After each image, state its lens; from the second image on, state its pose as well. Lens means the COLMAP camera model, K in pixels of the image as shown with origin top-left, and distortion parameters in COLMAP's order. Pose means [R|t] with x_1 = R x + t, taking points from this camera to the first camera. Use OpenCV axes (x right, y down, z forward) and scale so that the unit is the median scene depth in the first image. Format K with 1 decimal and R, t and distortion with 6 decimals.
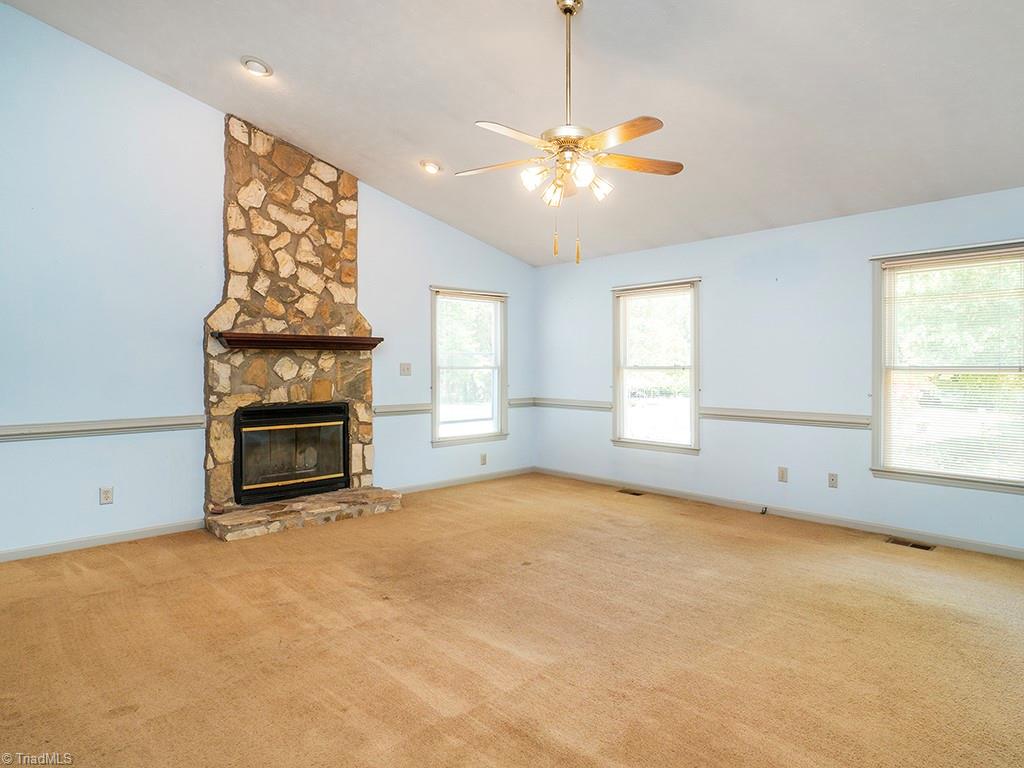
lens RADIAL K [[604.3, 0, 512.4], [0, 604.3, 374.1], [0, 0, 1]] dist [-0.001240, -0.001787]
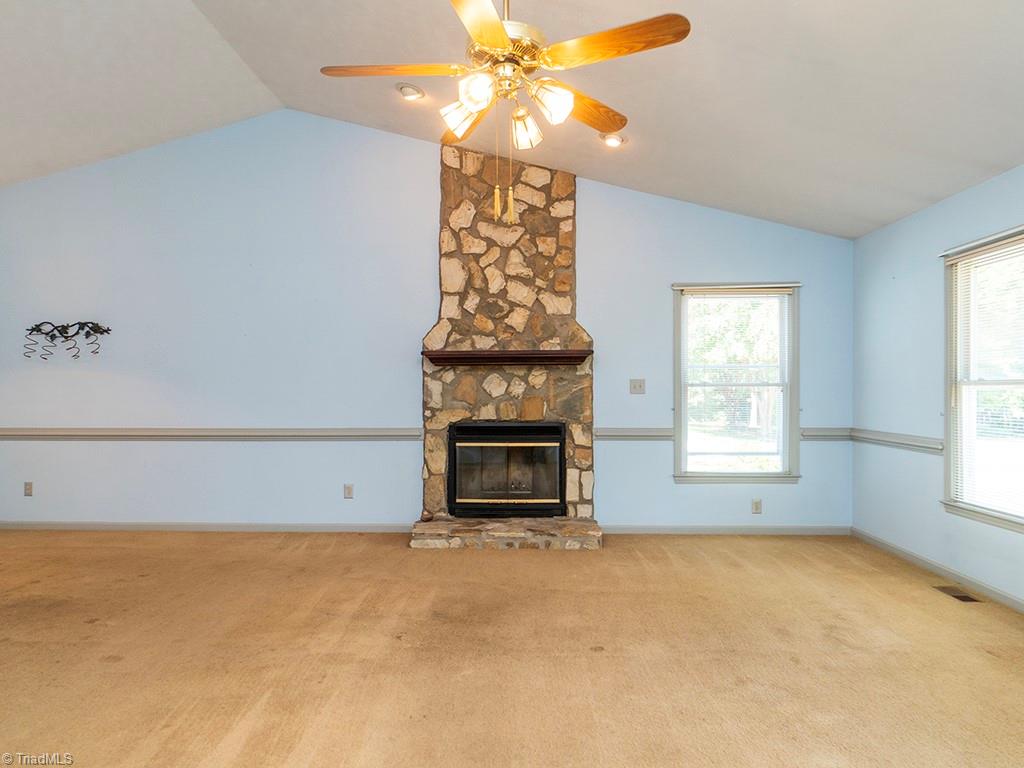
lens RADIAL K [[623.3, 0, 511.1], [0, 623.3, 395.0], [0, 0, 1]] dist [0.001759, -0.003214]
pose [[0.708103, 0.006018, -0.706083, 0.361638], [-0.008967, 0.999960, -0.000470, 0.006912], [0.706052, 0.006664, 0.708129, 0.296926]]
